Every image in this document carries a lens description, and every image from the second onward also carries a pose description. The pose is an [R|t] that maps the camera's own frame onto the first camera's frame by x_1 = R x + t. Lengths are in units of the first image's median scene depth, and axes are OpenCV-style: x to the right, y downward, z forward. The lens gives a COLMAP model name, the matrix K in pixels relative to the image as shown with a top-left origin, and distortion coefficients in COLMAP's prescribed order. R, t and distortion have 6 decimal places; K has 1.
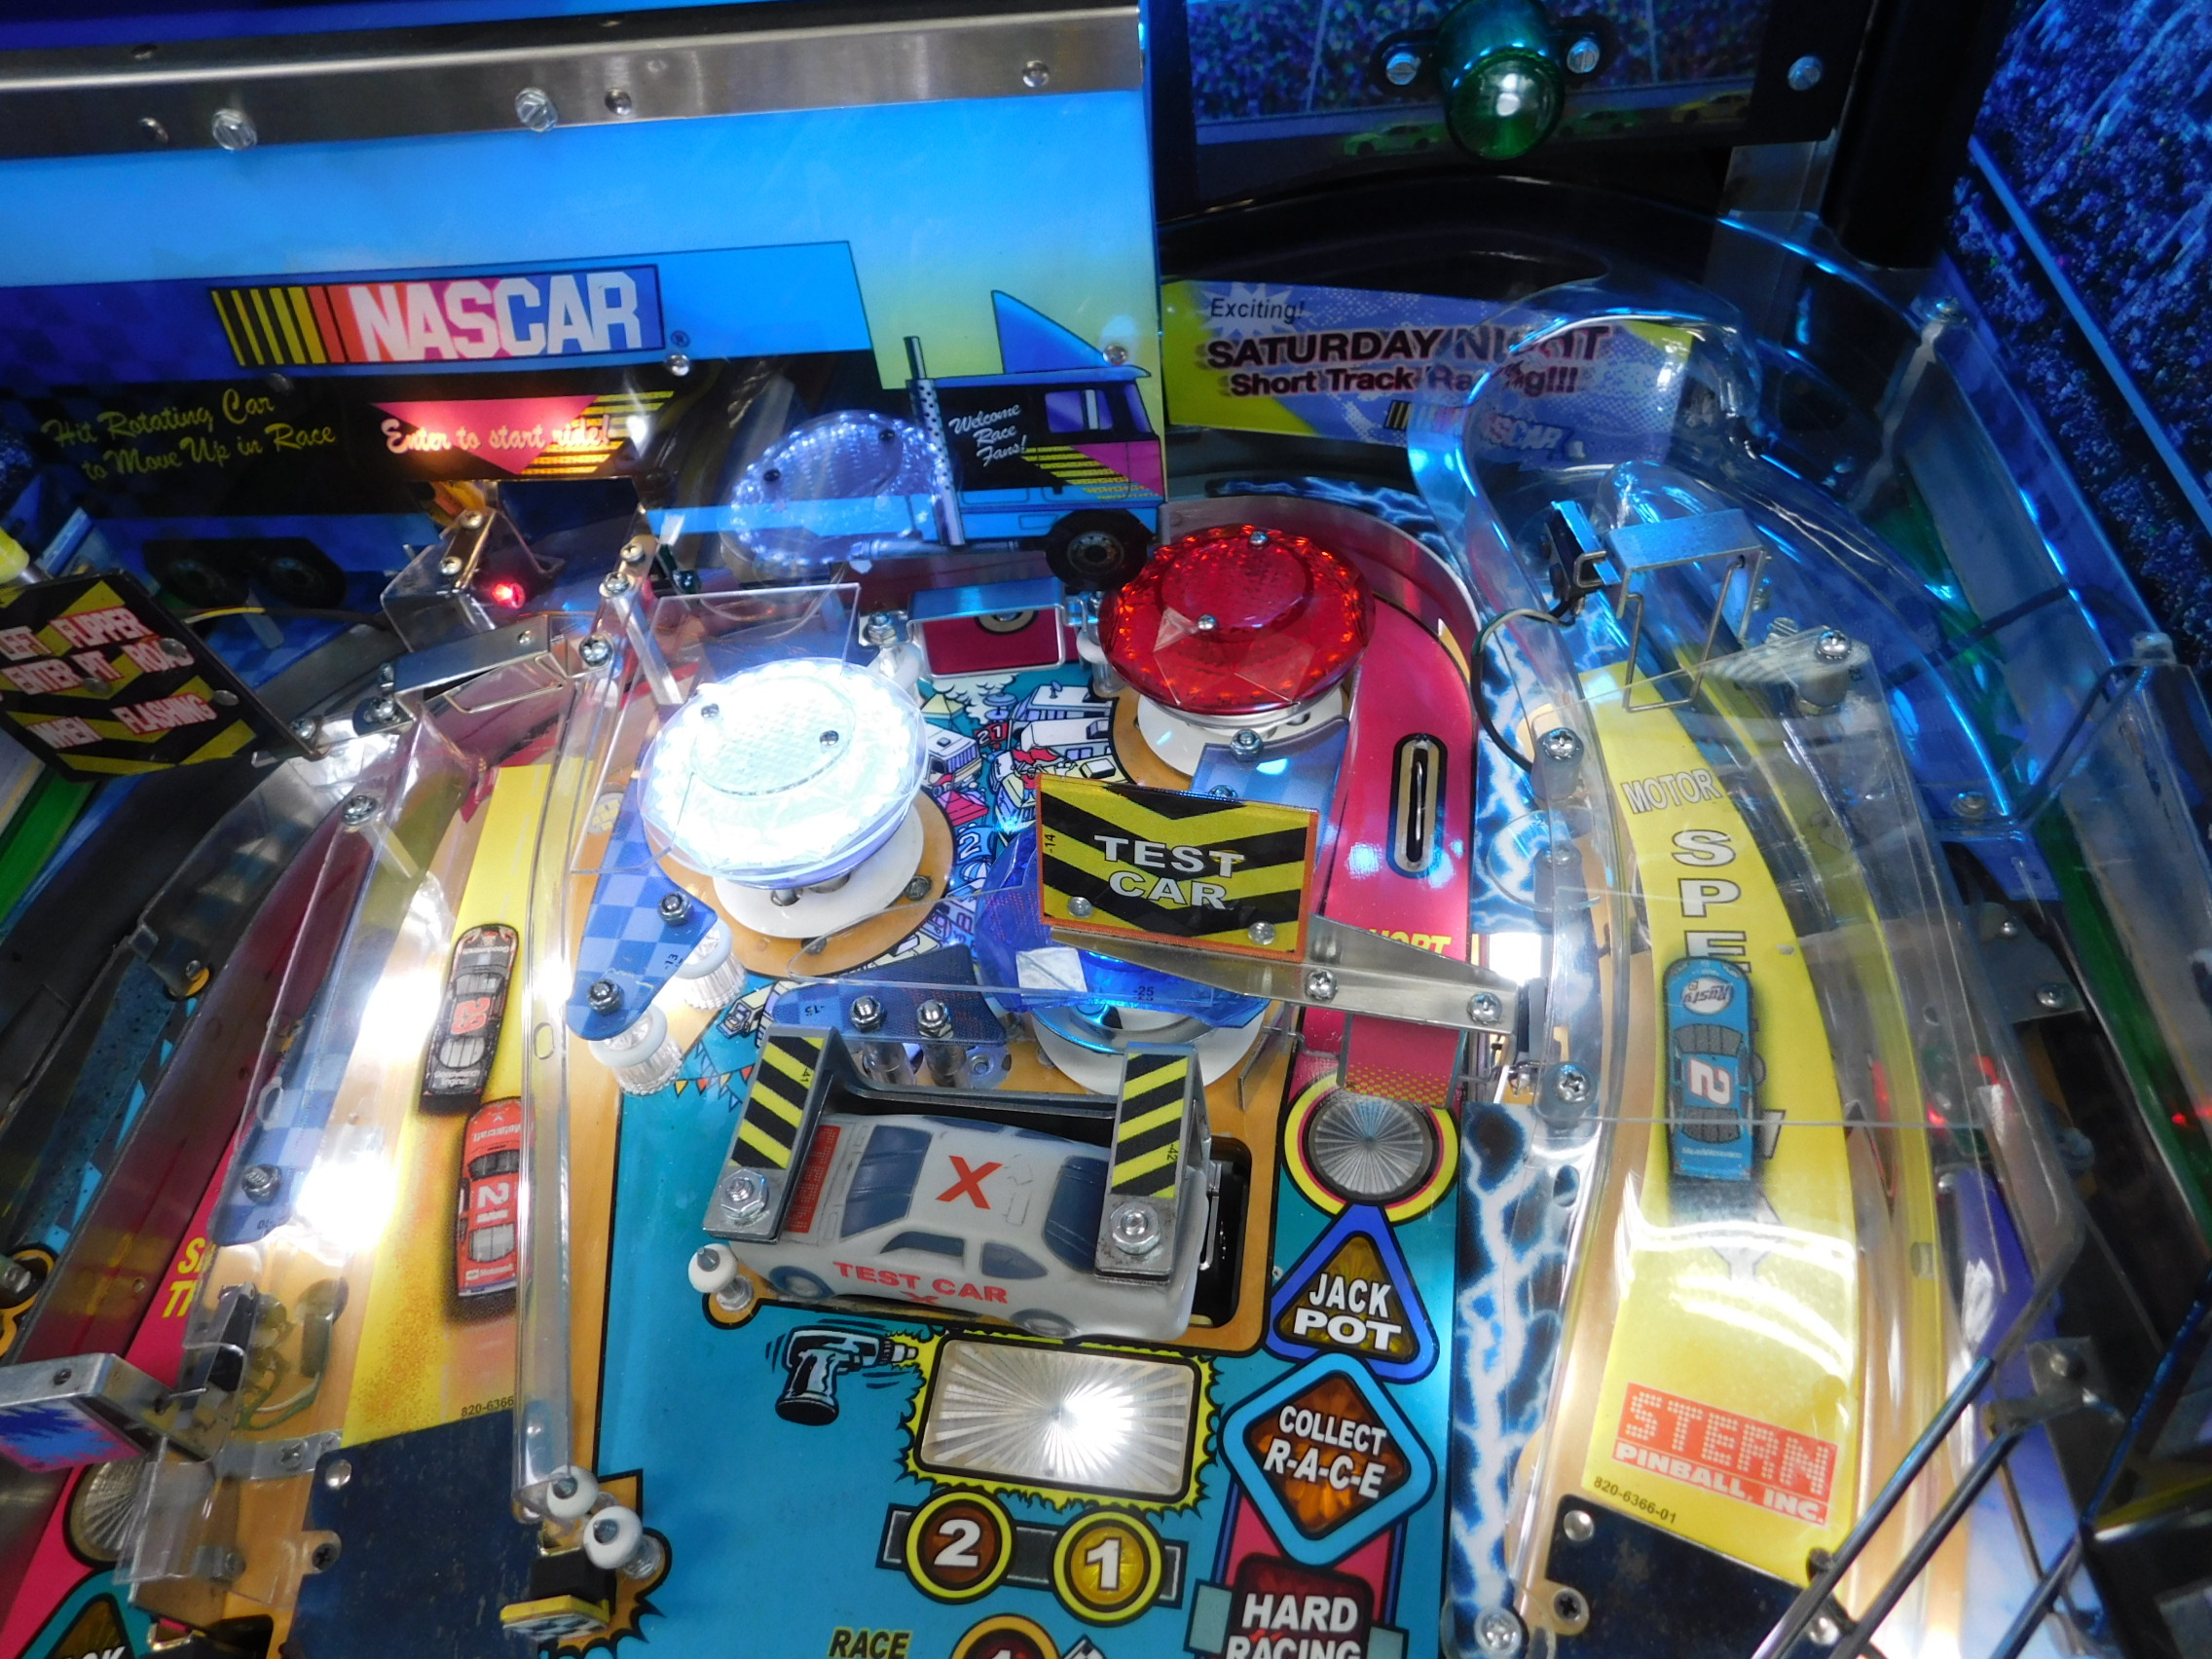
lens RADIAL K [[1461.7, 0, 1106.3], [0, 1461.7, 828.4], [0, 0, 1]] dist [-0.054561, 0.046596]
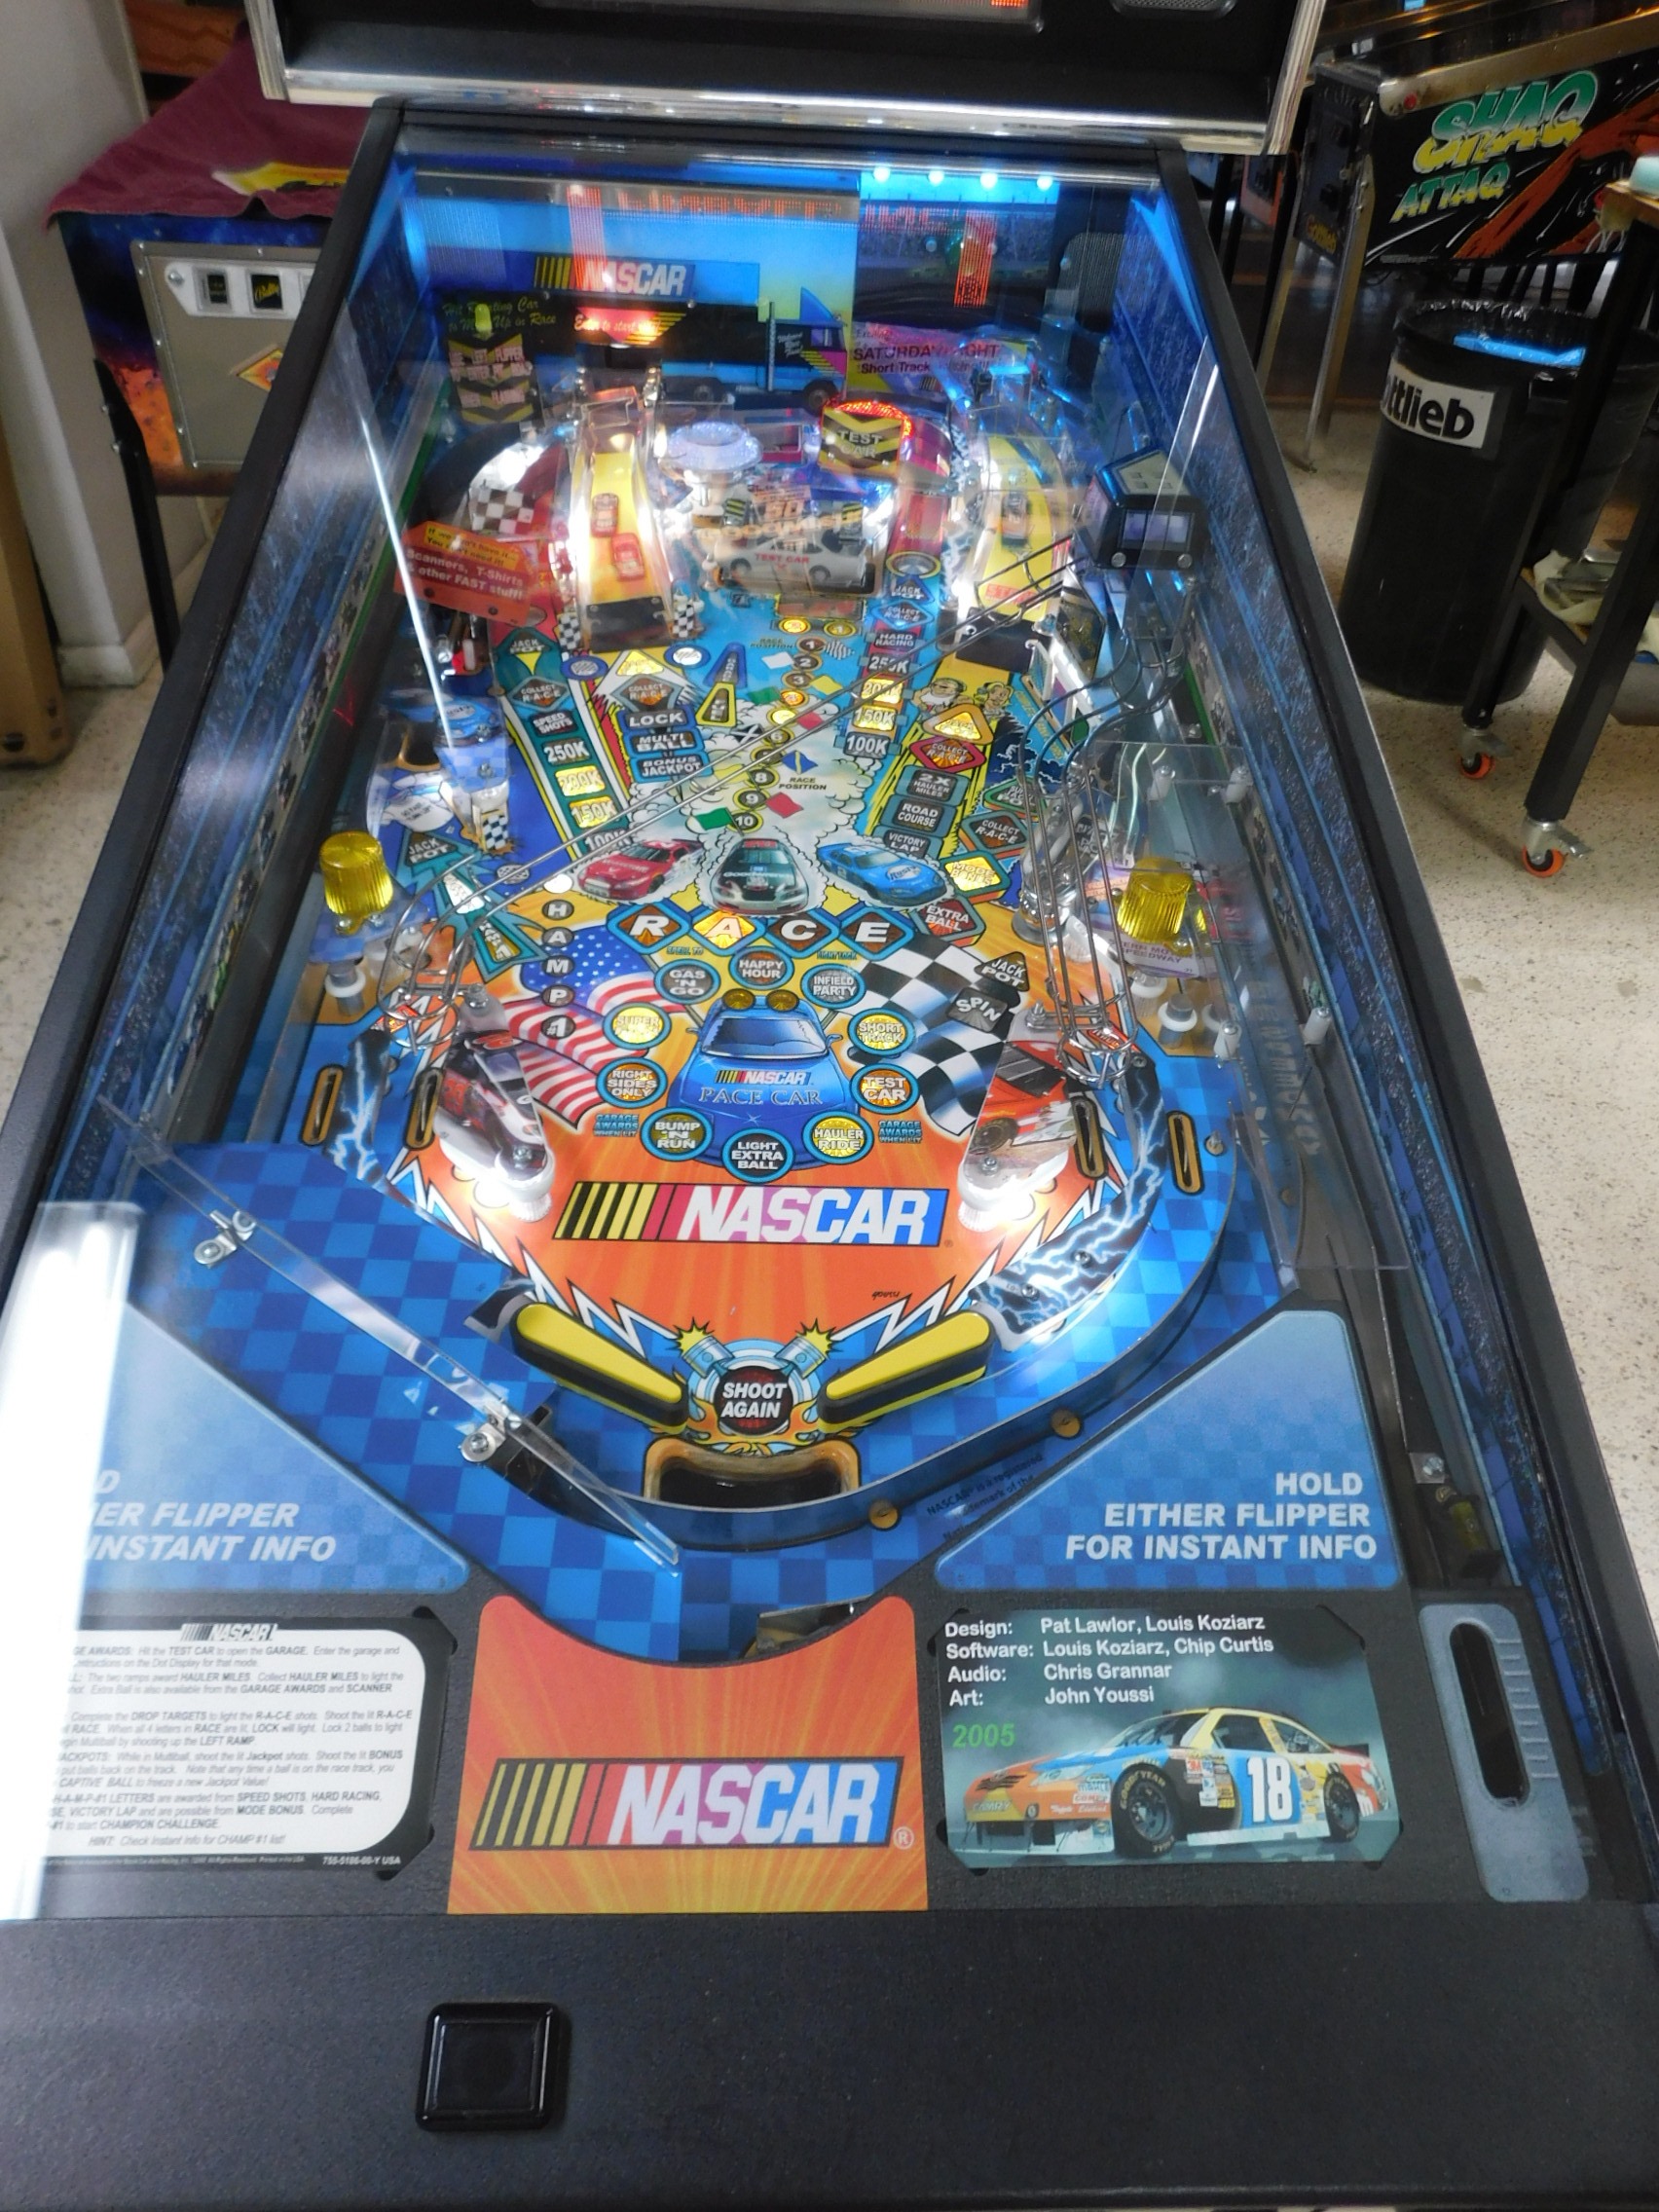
lens RADIAL K [[1461.7, 0, 830.1], [0, 1461.7, 1102.6], [0, 0, 1]] dist [-0.054561, 0.046596]
pose [[0.986835, 0.035356, 0.157816, -0.423845], [-0.027353, 0.998241, -0.052595, 1.465419], [-0.159398, 0.047586, 0.986067, -1.887085]]
